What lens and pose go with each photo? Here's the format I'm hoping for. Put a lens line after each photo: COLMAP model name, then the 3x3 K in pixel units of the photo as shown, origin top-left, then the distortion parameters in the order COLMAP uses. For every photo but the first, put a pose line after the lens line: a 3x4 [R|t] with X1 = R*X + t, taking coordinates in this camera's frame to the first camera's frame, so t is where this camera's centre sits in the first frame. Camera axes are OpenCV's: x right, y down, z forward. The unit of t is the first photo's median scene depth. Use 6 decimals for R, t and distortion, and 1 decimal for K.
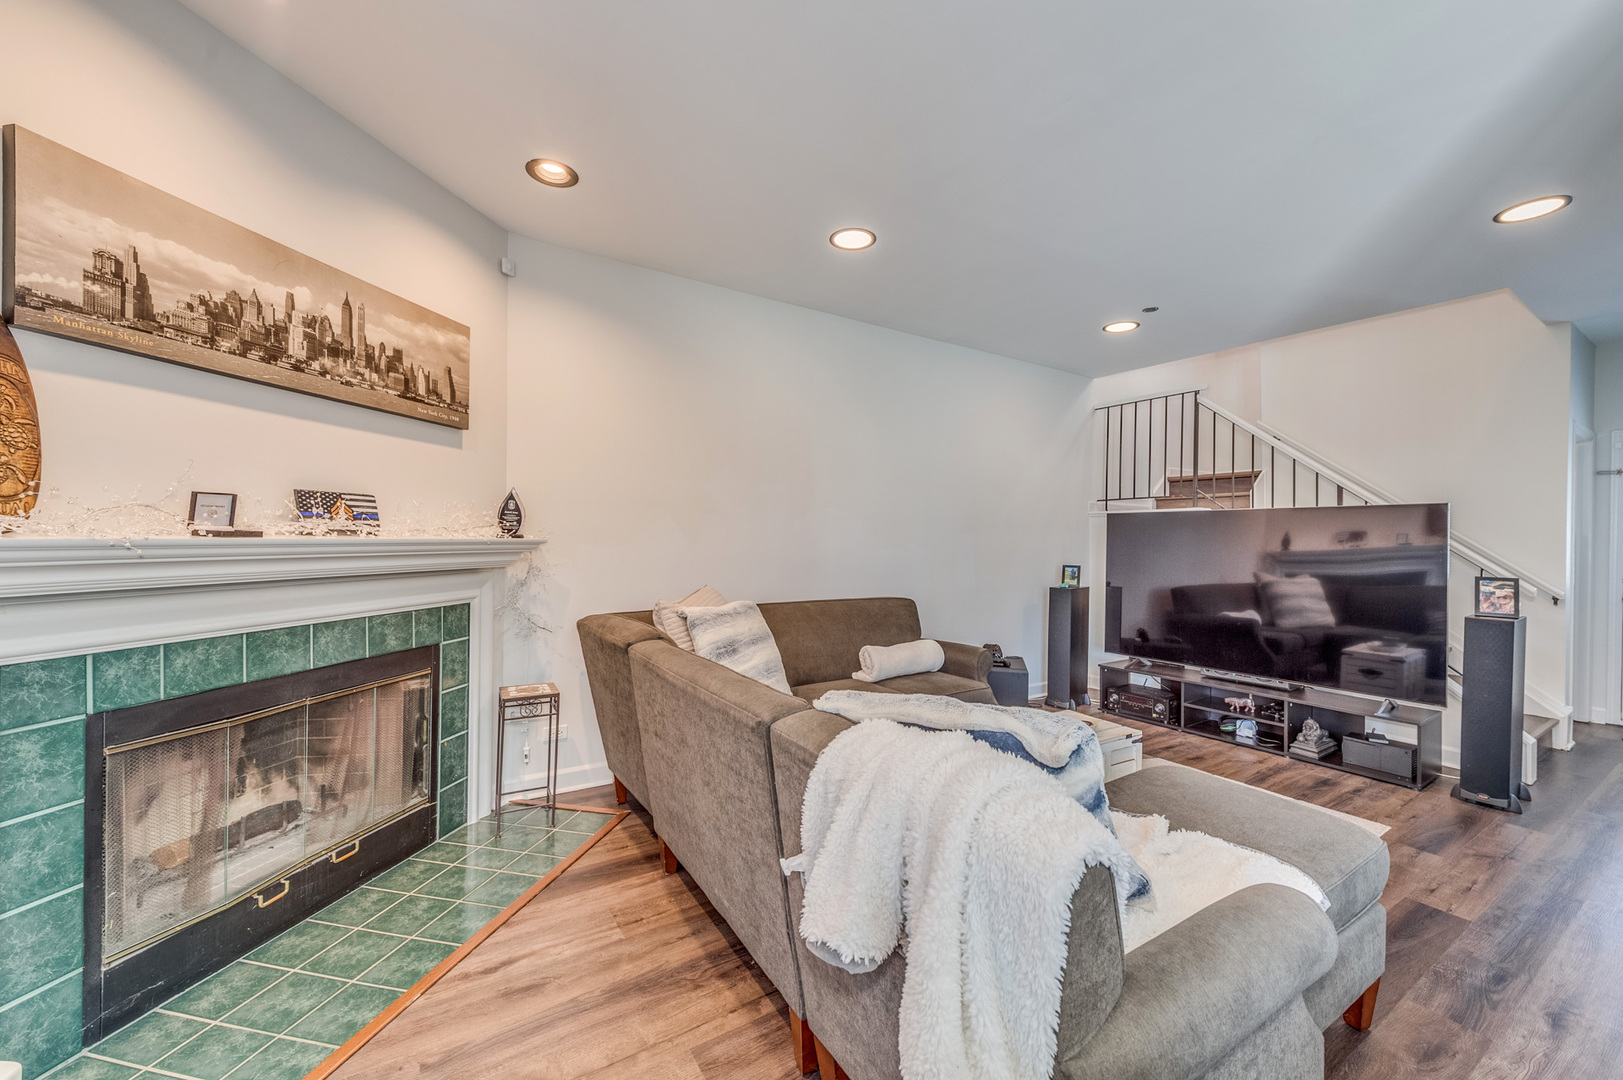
lens RADIAL K [[627.9, 0, 811.5], [0, 627.9, 540.0], [0, 0, 1]] dist [-0.000466, -0.000722]
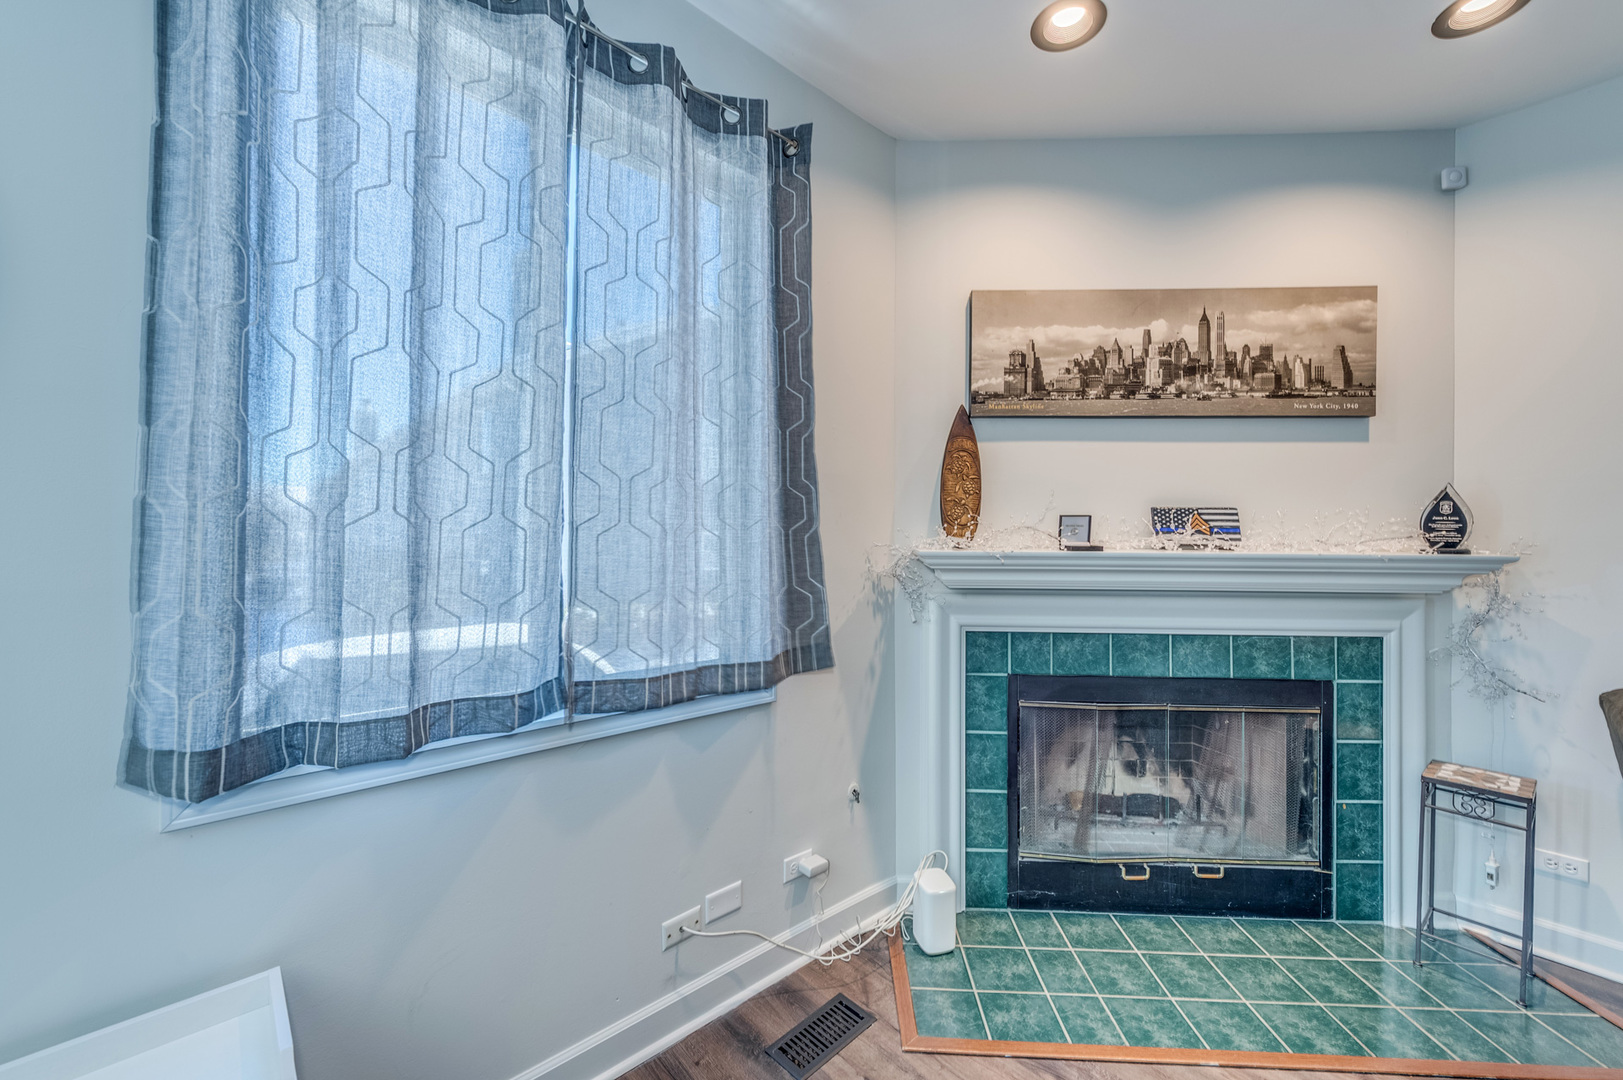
lens RADIAL K [[628.5, 0, 810.3], [0, 628.5, 541.8], [0, 0, 1]] dist [0.015429, -0.005139]
pose [[0.169740, -0.013434, -0.985397, 0.109929], [-0.009147, 0.999843, -0.015206, 0.000320], [0.985446, 0.011595, 0.169590, 0.164605]]
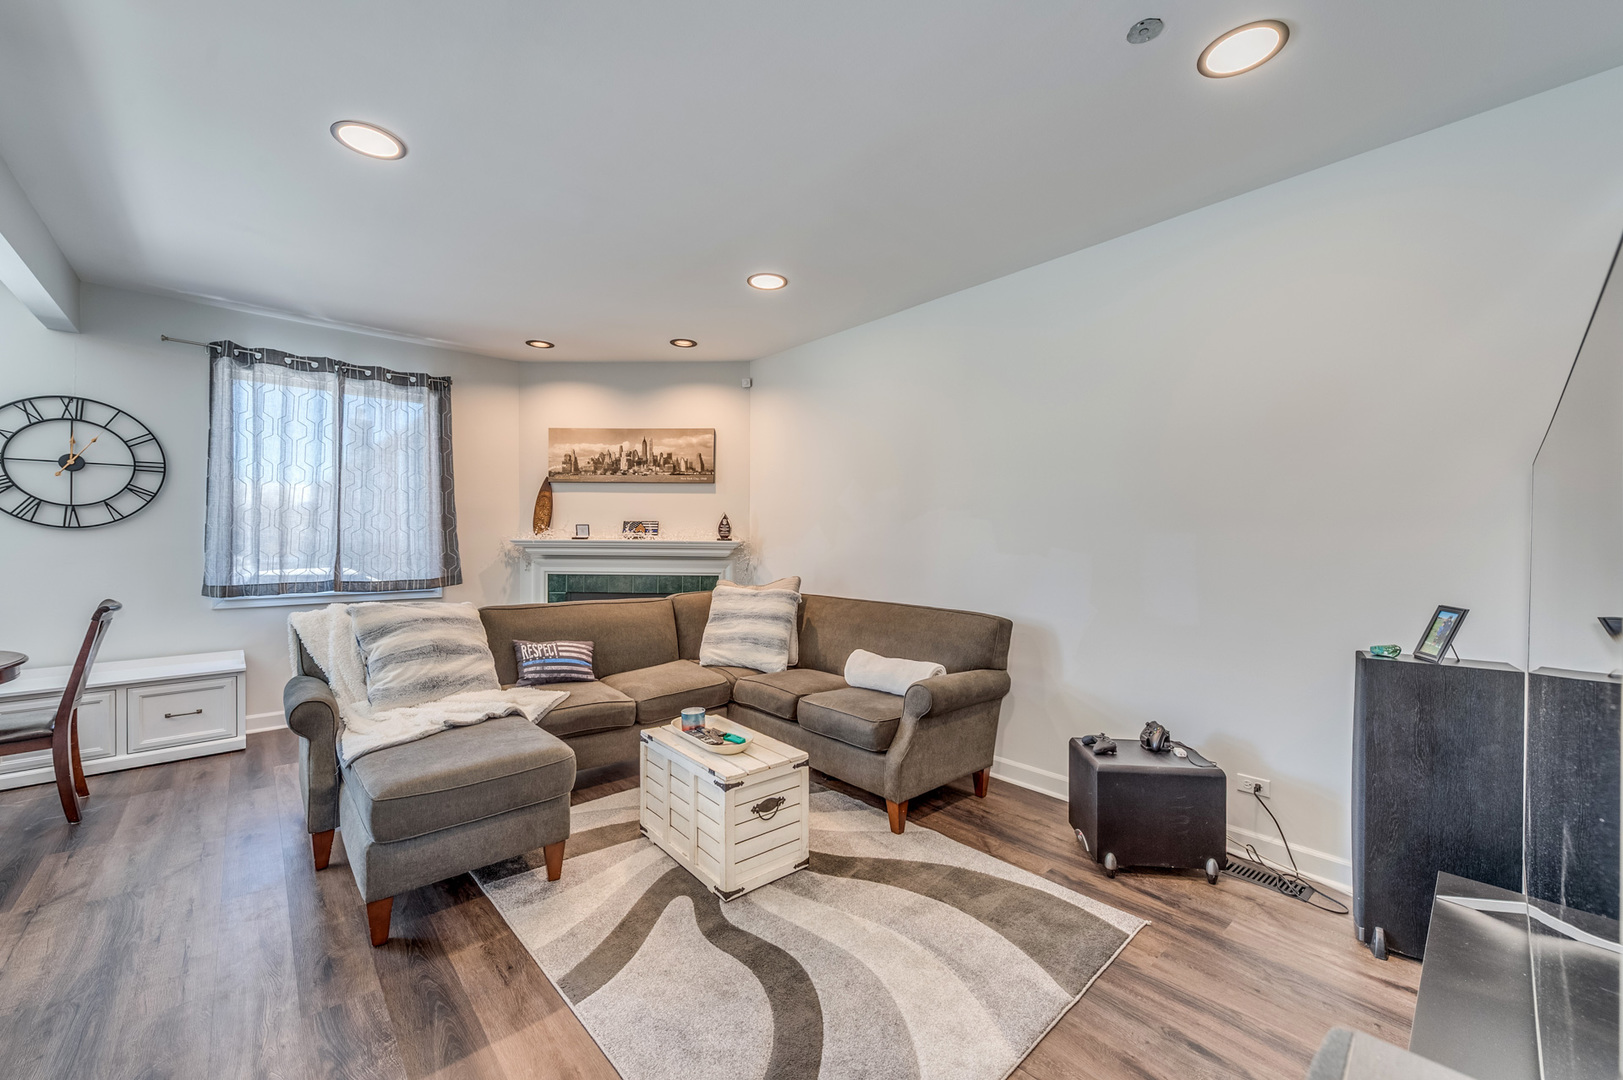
lens RADIAL K [[628.5, 0, 810.3], [0, 628.5, 541.8], [0, 0, 1]] dist [0.015429, -0.005139]
pose [[0.162532, -0.006879, -0.986679, 1.305807], [-0.010008, 0.999913, -0.008620, 0.012275], [0.986653, 0.011276, 0.162449, 0.951572]]
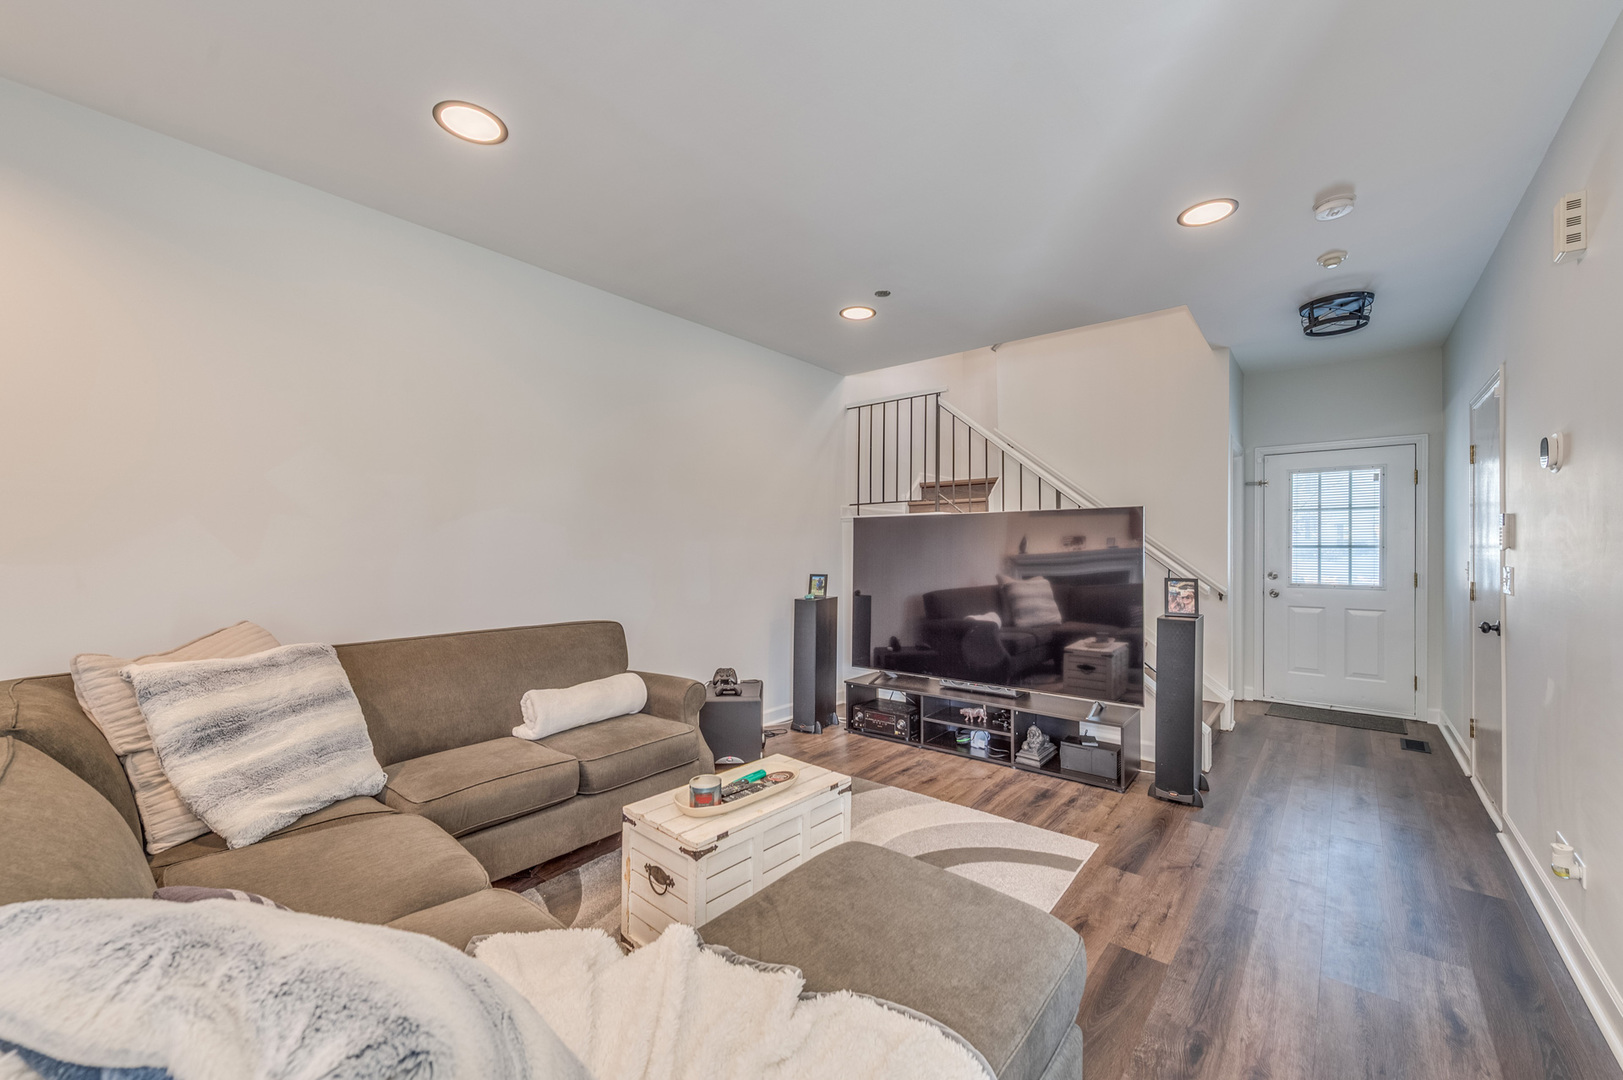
lens RADIAL K [[627.8, 0, 813.8], [0, 627.8, 550.8], [0, 0, 1]] dist [0.000819, -0.000047]
pose [[0.952505, -0.013156, 0.304238, 0.229001], [0.011963, 0.999912, 0.005786, 0.001306], [-0.304287, -0.001871, 0.952579, 0.225178]]
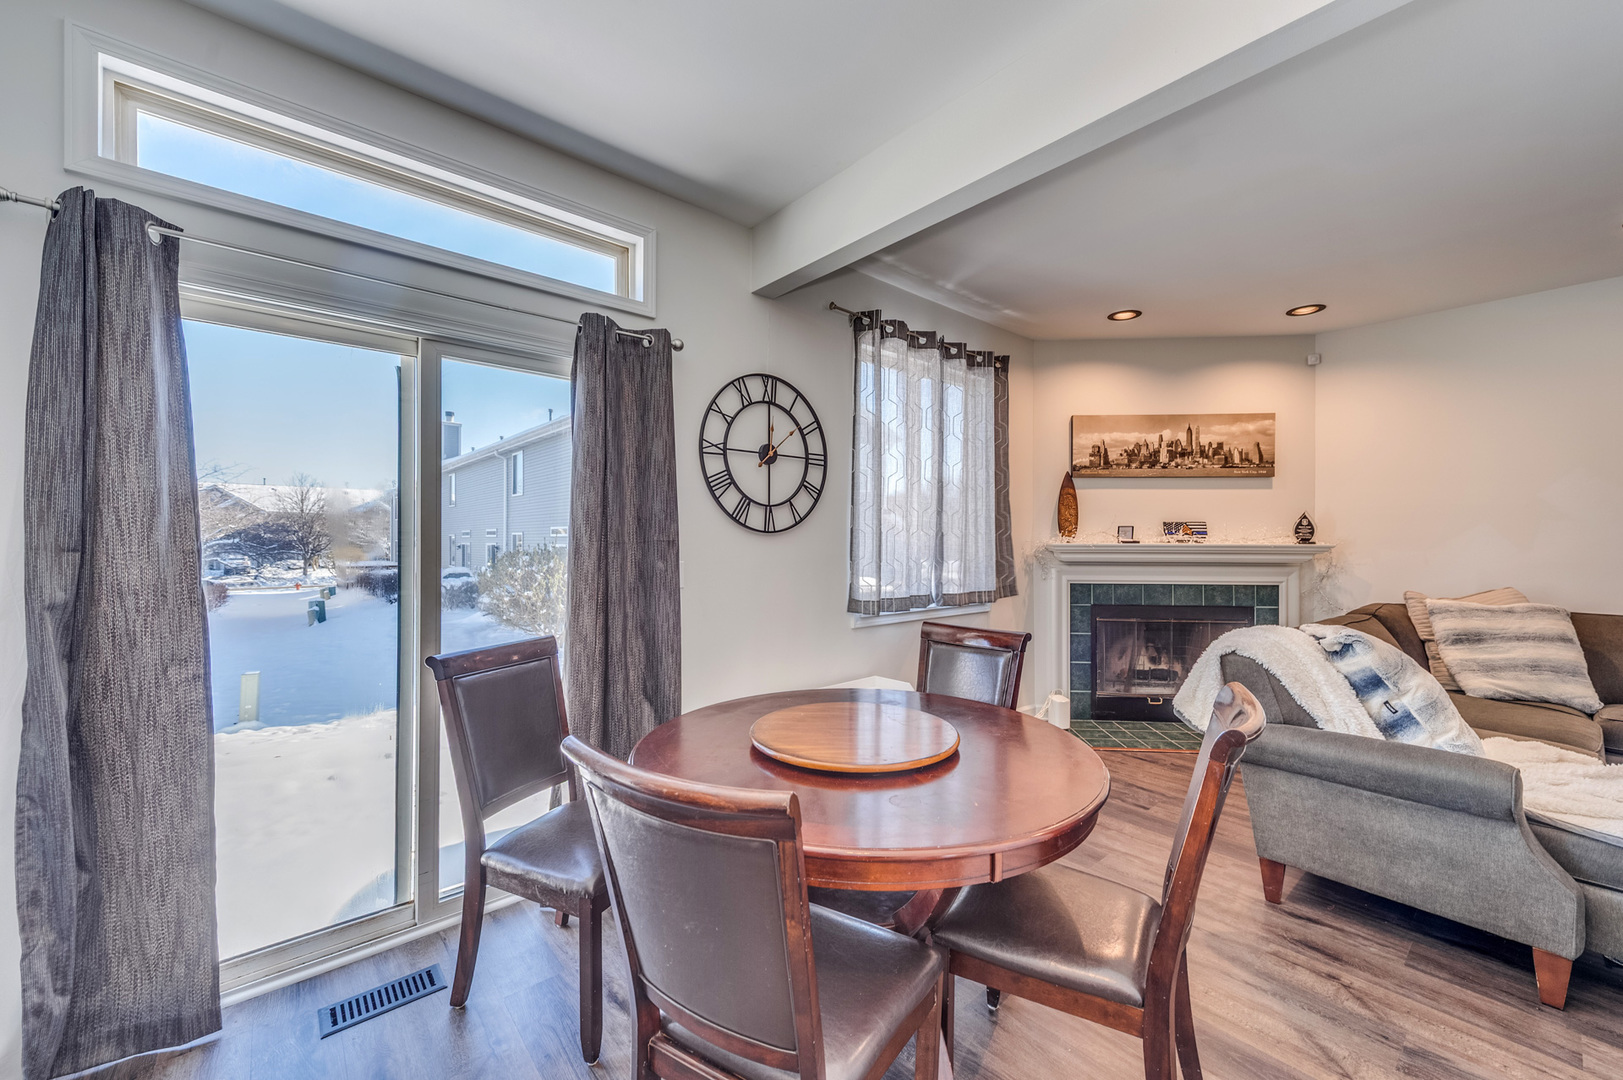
lens RADIAL K [[628.5, 0, 810.3], [0, 628.5, 541.8], [0, 0, 1]] dist [0.015429, -0.005139]
pose [[0.142317, -0.010479, -0.989766, 0.855533], [-0.005958, 0.999917, -0.011443, 0.015435], [0.989803, 0.007525, 0.142243, -0.390178]]
